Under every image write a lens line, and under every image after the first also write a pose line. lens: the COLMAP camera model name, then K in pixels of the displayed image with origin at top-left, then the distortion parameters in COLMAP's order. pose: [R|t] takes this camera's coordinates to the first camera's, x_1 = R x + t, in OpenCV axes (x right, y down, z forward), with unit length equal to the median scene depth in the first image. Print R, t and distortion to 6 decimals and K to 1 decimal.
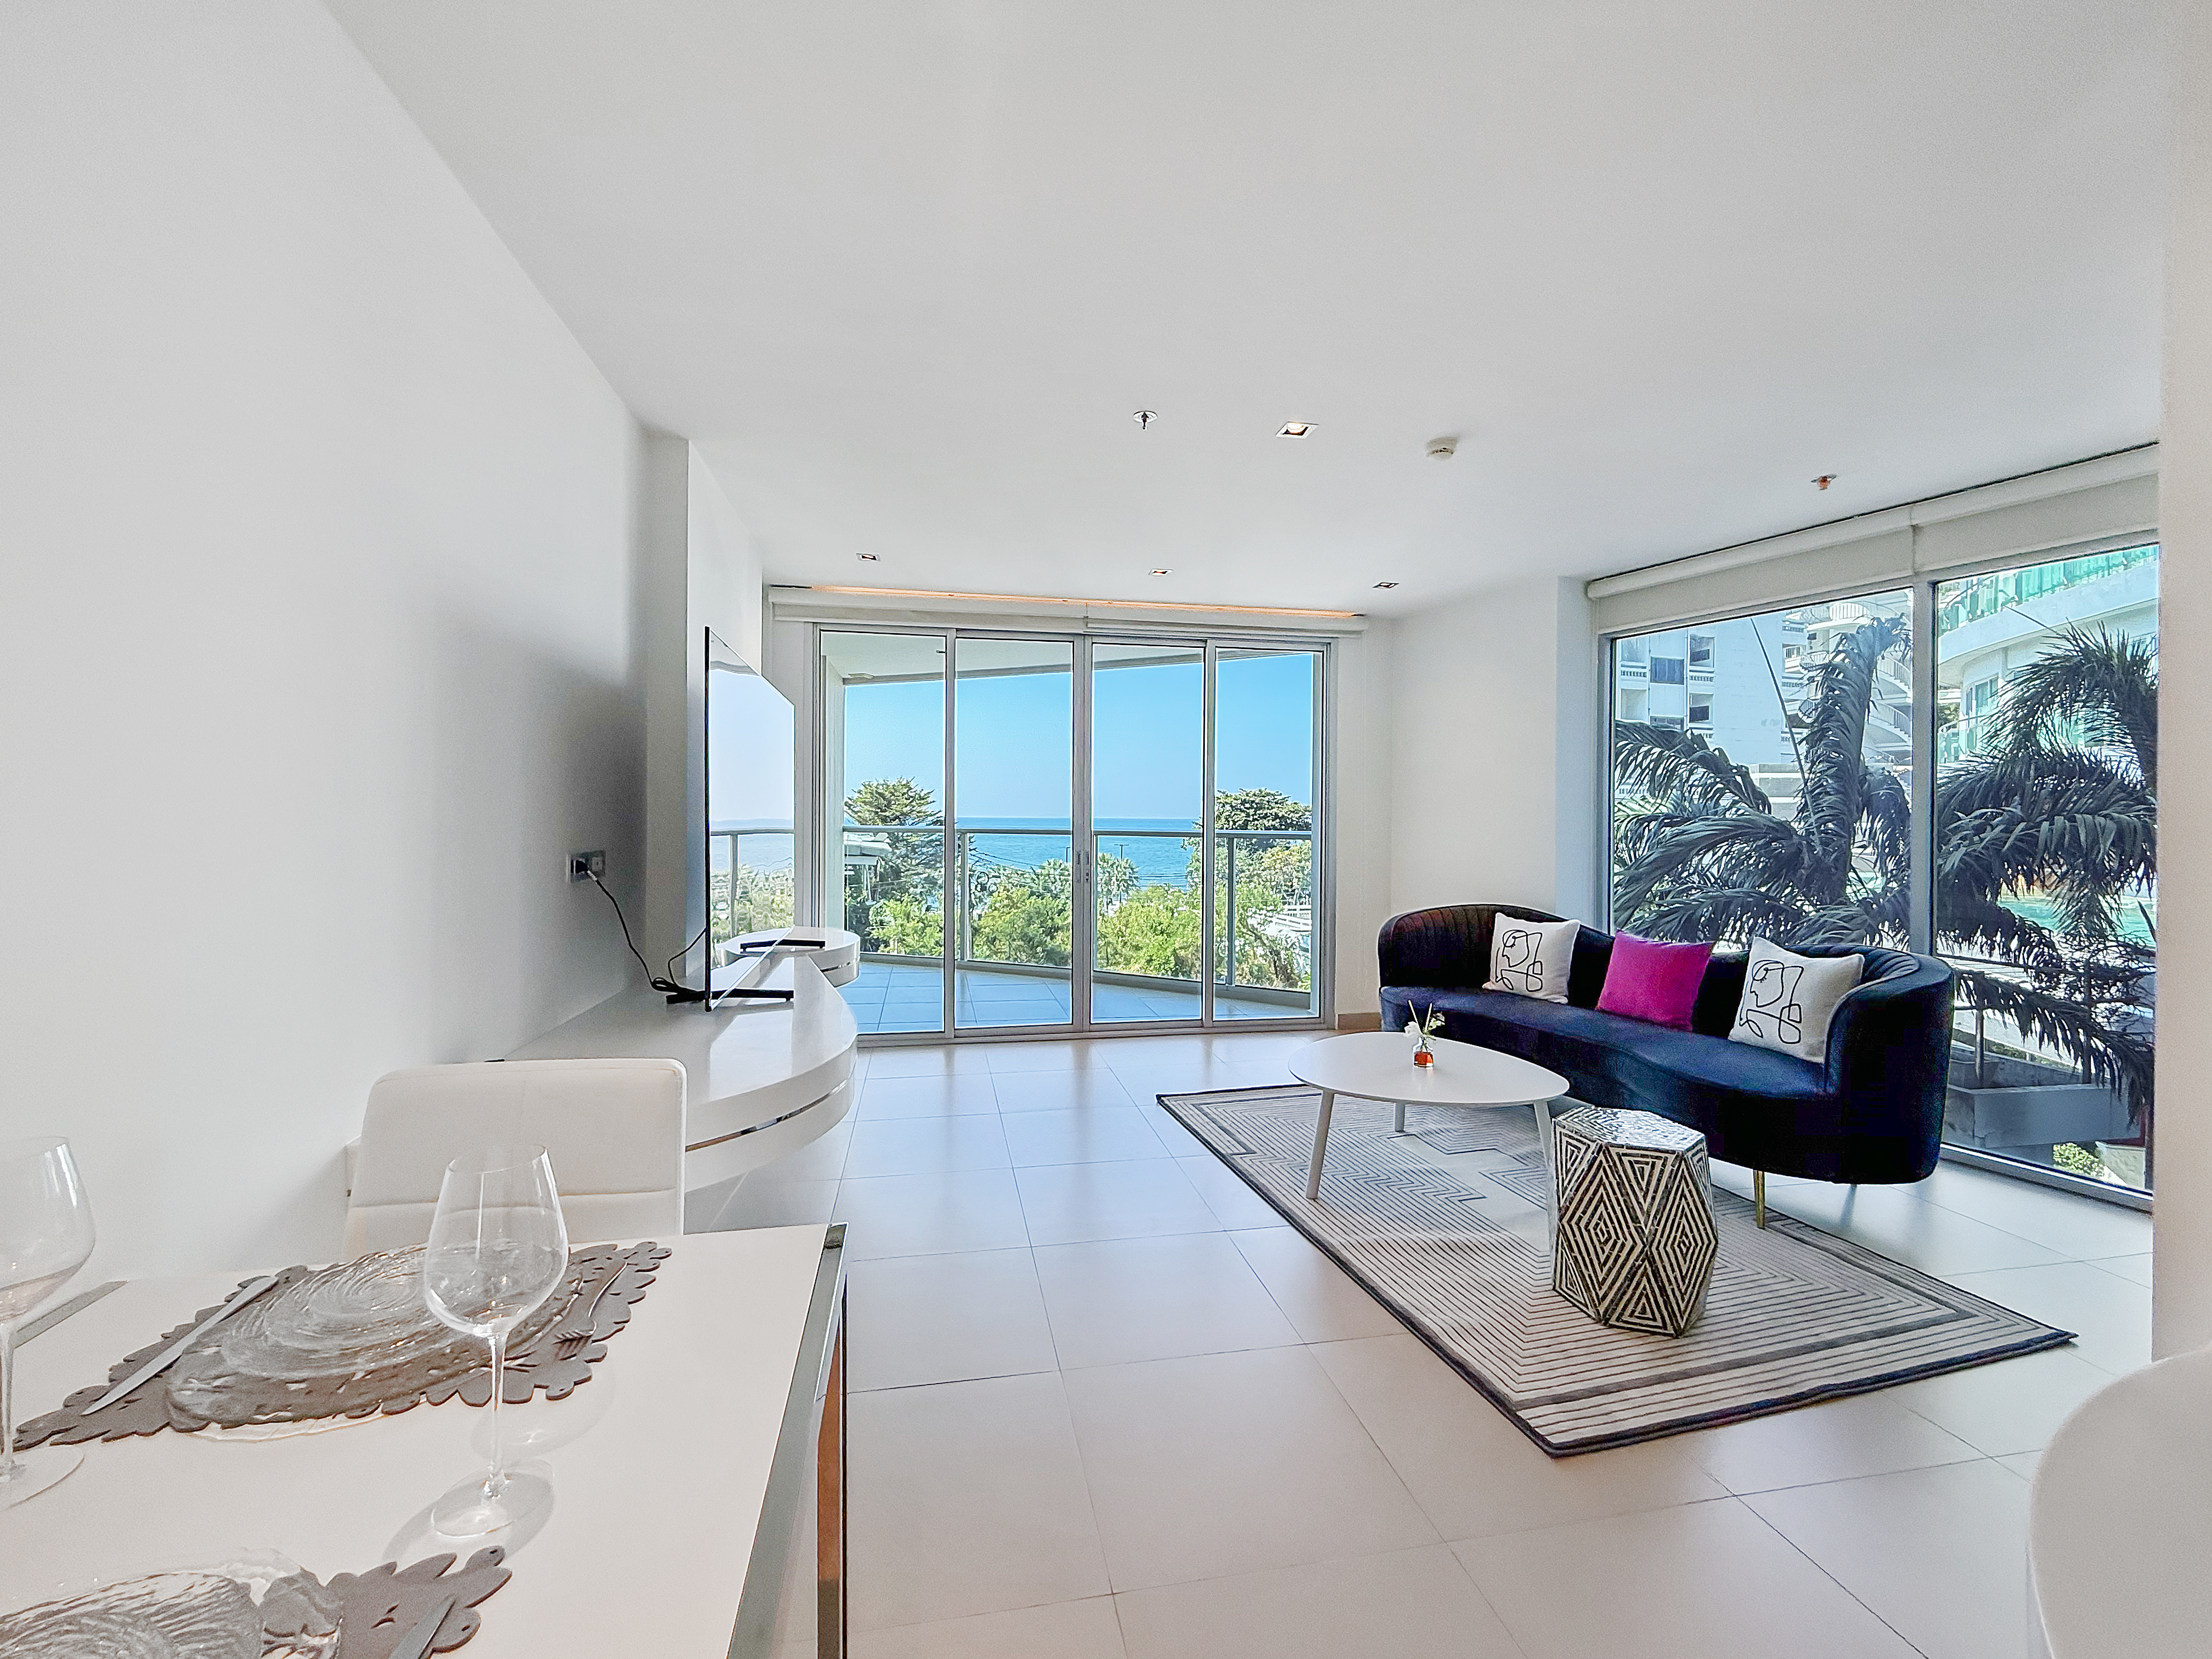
lens RADIAL K [[892.8, 0, 1114.9], [0, 892.8, 824.6], [0, 0, 1]] dist [0.000236, -0.000023]
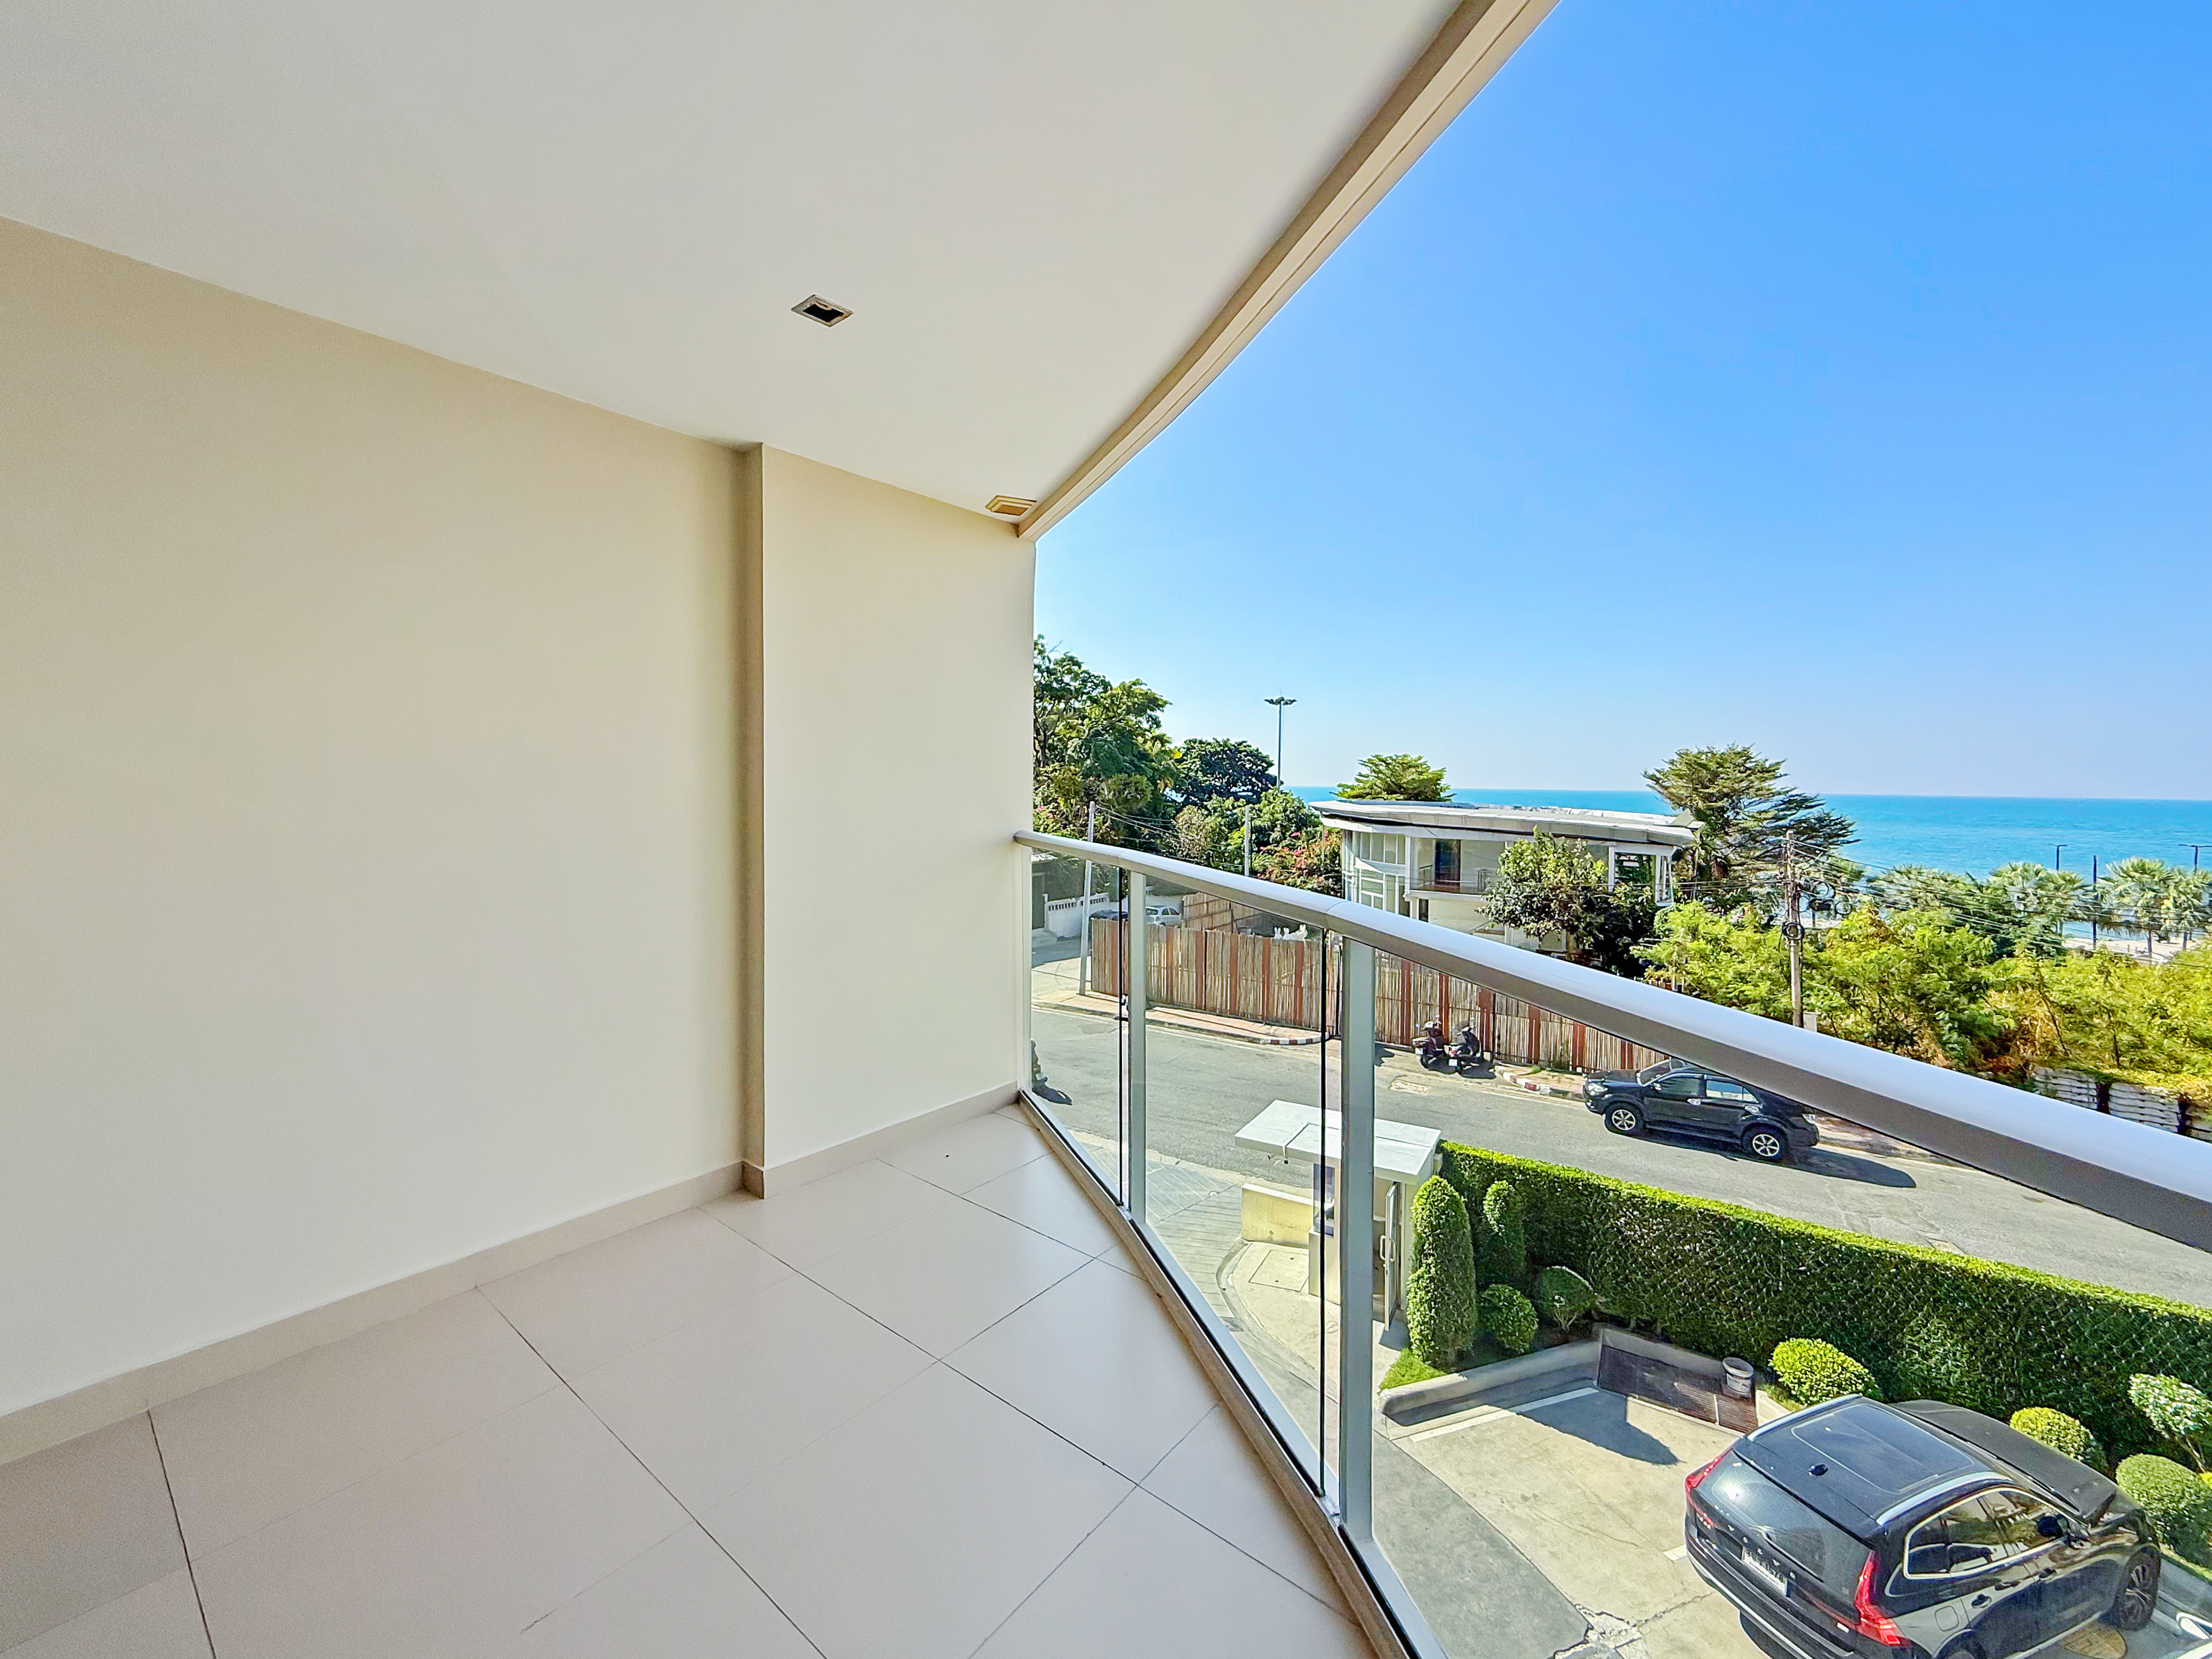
lens RADIAL K [[895.4, 0, 1103.4], [0, 895.4, 790.0], [0, 0, 1]] dist [0.001291, 0.000032]
pose [[0.636904, 0.011103, -0.770863, 0.015826], [-0.018752, 0.999824, -0.001092, -0.002154], [0.770715, 0.015150, 0.637000, 0.122875]]
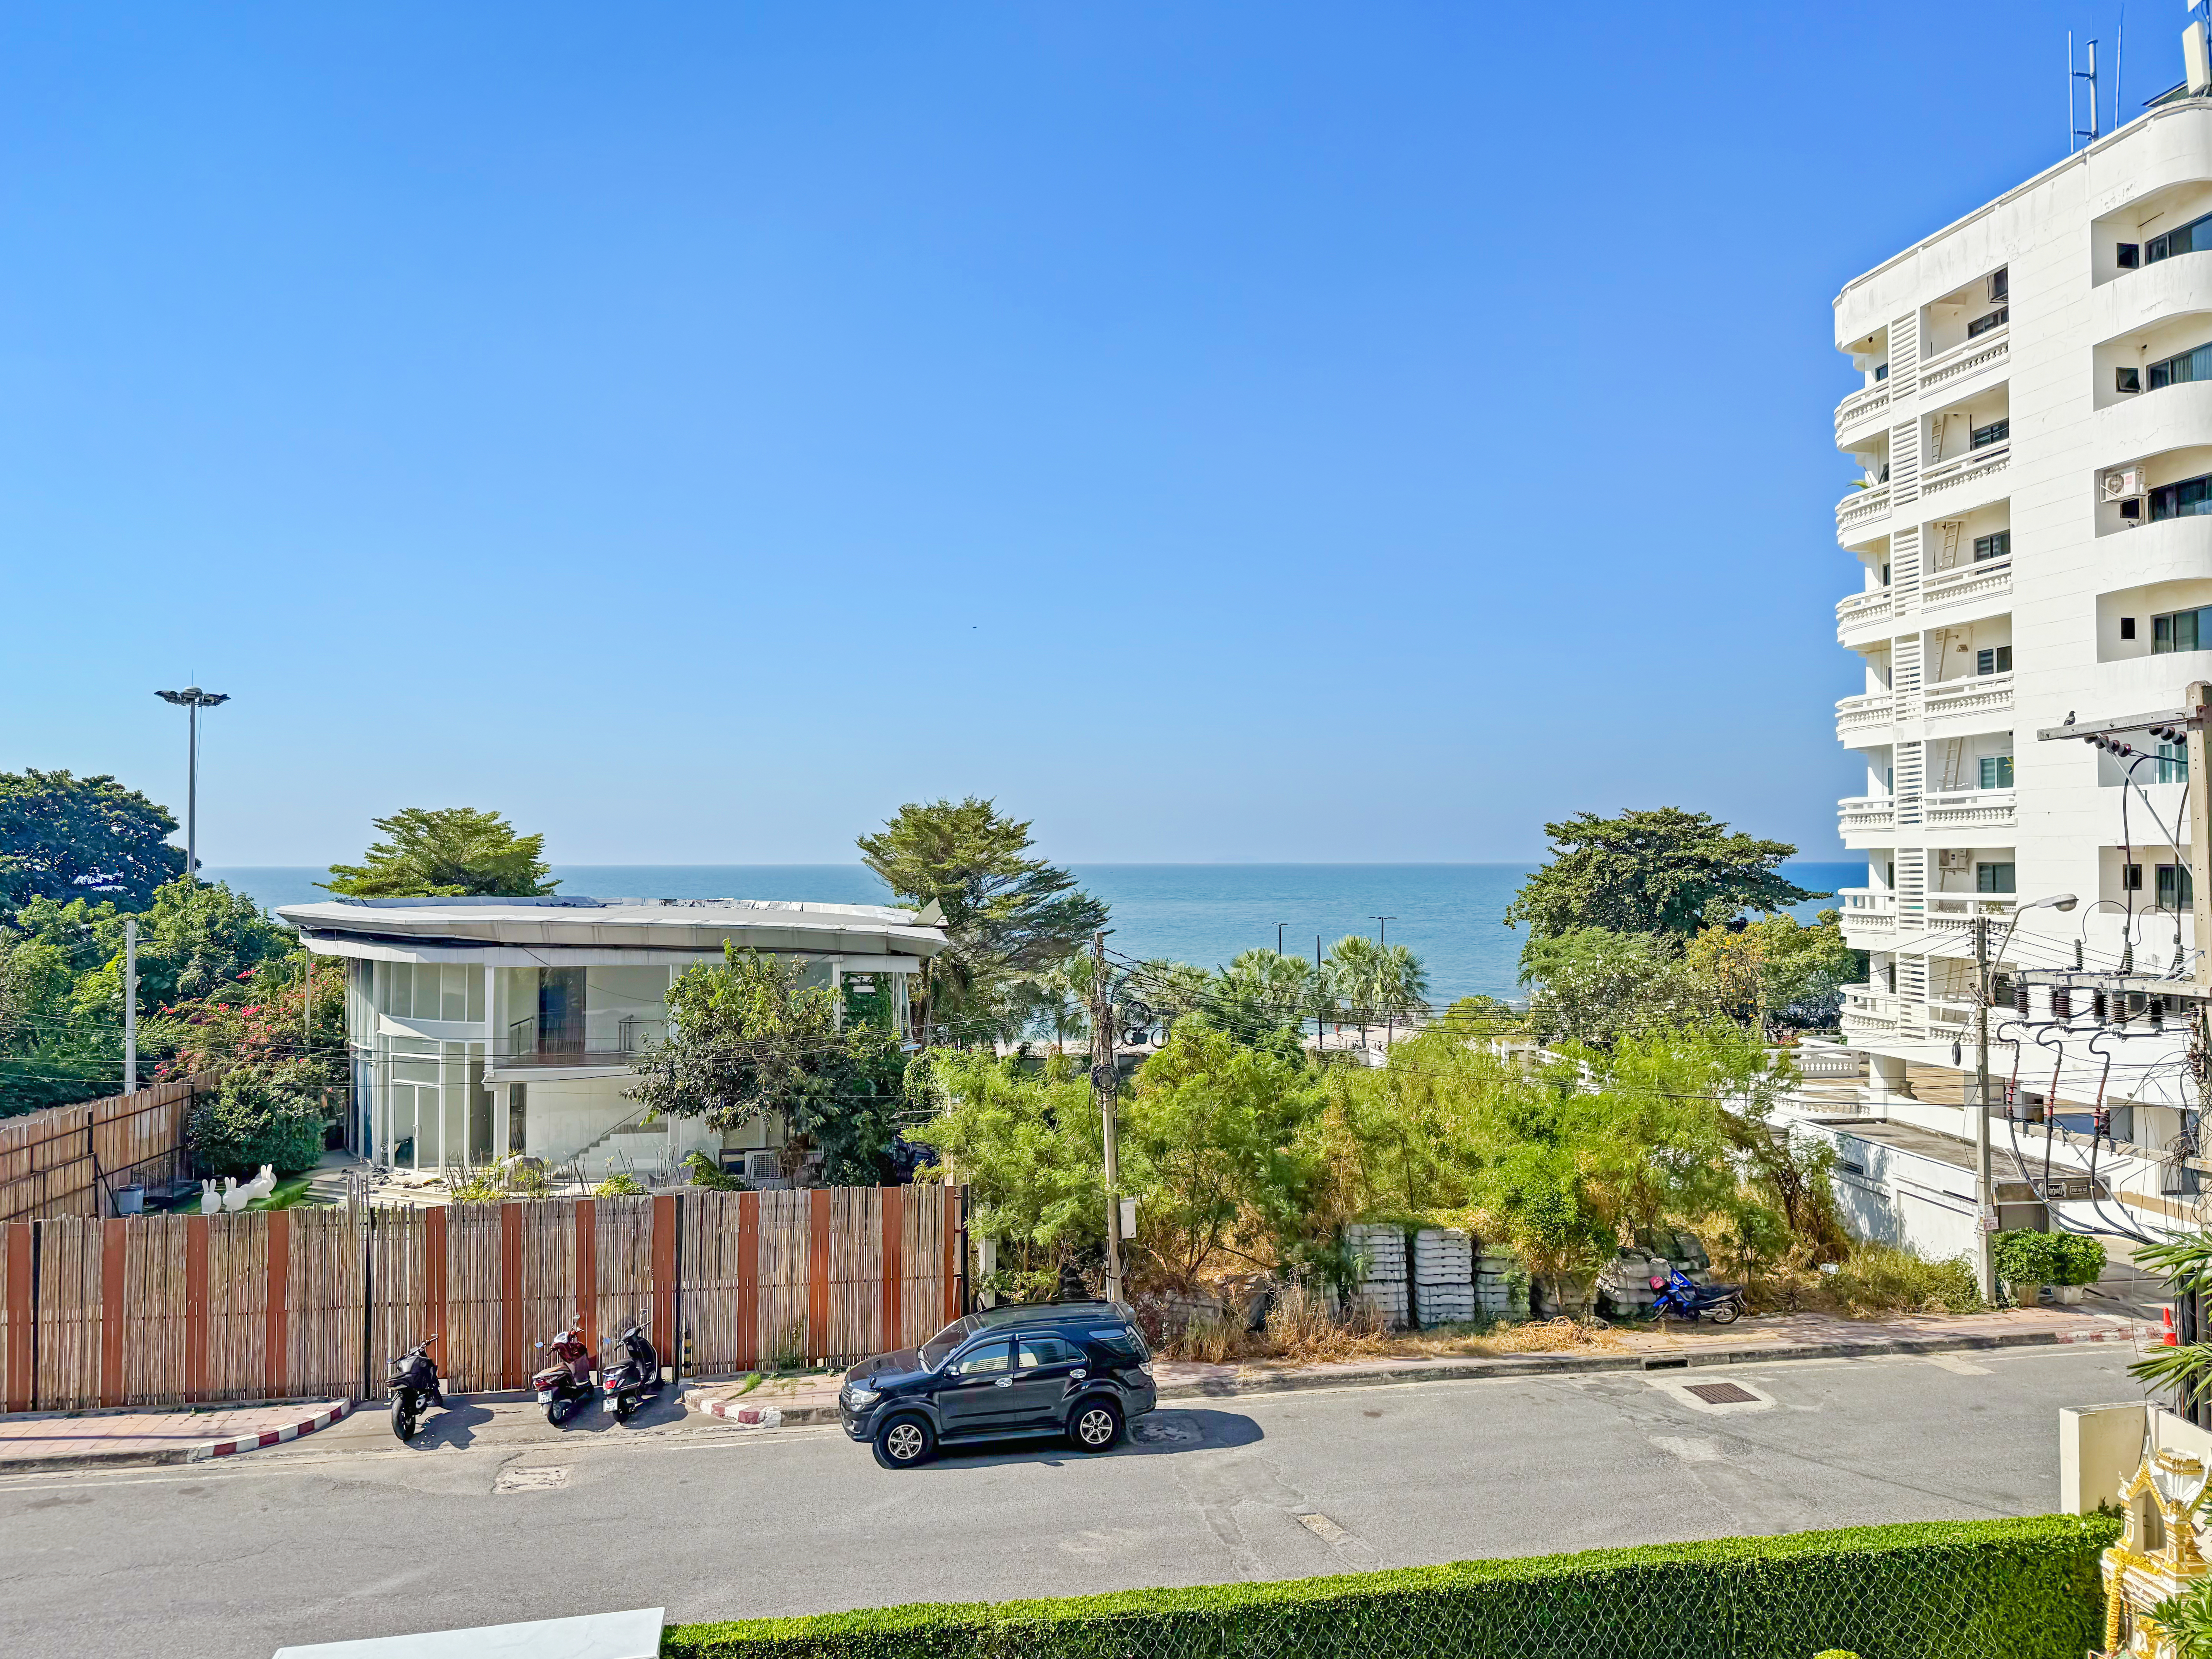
lens RADIAL K [[1560.9, 0, 1096.4], [0, 1560.9, 800.3], [0, 0, 1]] dist [0.083017, -0.119971]
pose [[0.987182, -0.014216, -0.158962, -0.031726], [0.006509, 0.998783, -0.048899, -0.006689], [0.159464, 0.047237, 0.986073, 0.157447]]
